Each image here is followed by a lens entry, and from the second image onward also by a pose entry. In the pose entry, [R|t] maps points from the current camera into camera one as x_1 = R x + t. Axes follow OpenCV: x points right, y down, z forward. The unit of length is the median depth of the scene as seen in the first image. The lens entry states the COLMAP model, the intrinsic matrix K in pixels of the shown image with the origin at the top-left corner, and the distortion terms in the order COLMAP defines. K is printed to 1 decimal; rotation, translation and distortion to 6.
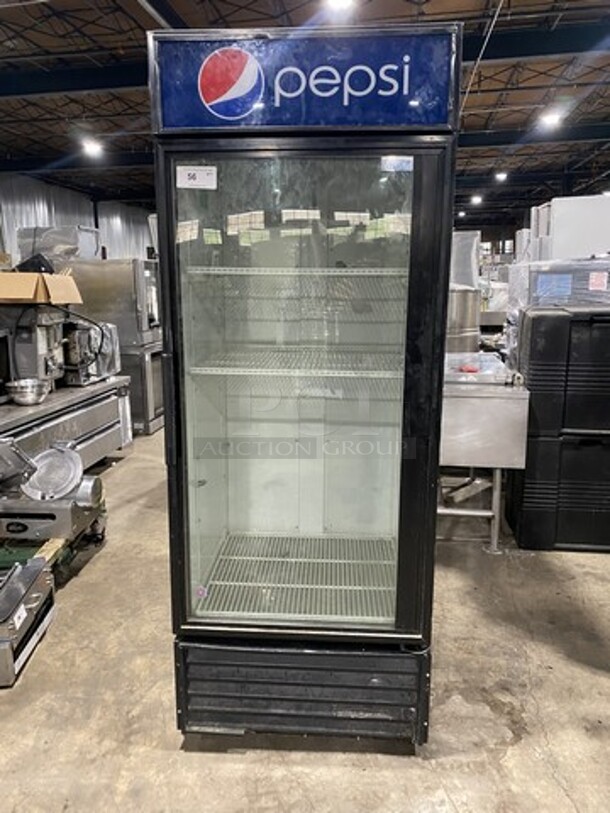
lens RADIAL K [[622.4, 0, 299.9], [0, 622.4, 402.0], [0, 0, 1]] dist [0.038595, -0.030887]
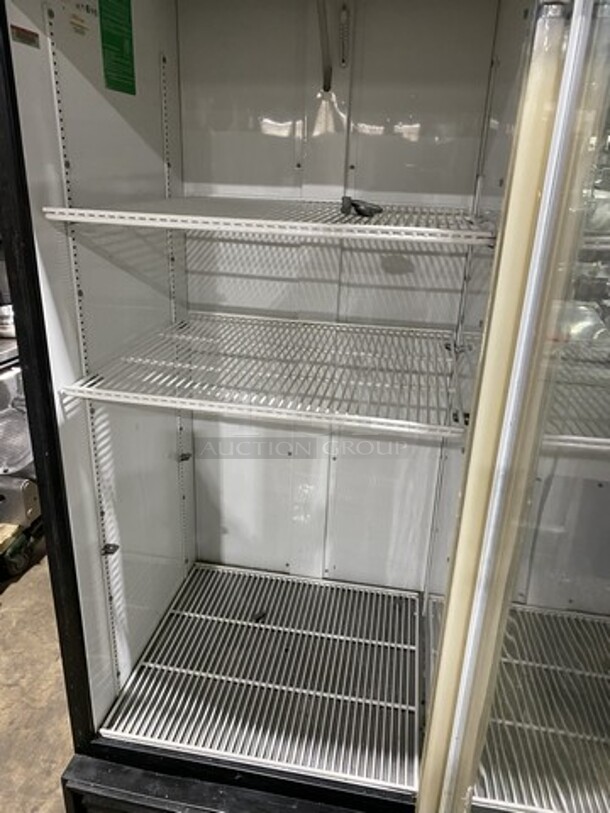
lens RADIAL K [[622.4, 0, 307.0], [0, 622.4, 408.9], [0, 0, 1]] dist [0.038595, -0.030887]
pose [[0.993290, 0.069994, -0.092065, 0.069419], [-0.053985, 0.984624, 0.166133, -0.096841], [0.102278, -0.160048, 0.981796, 0.303482]]
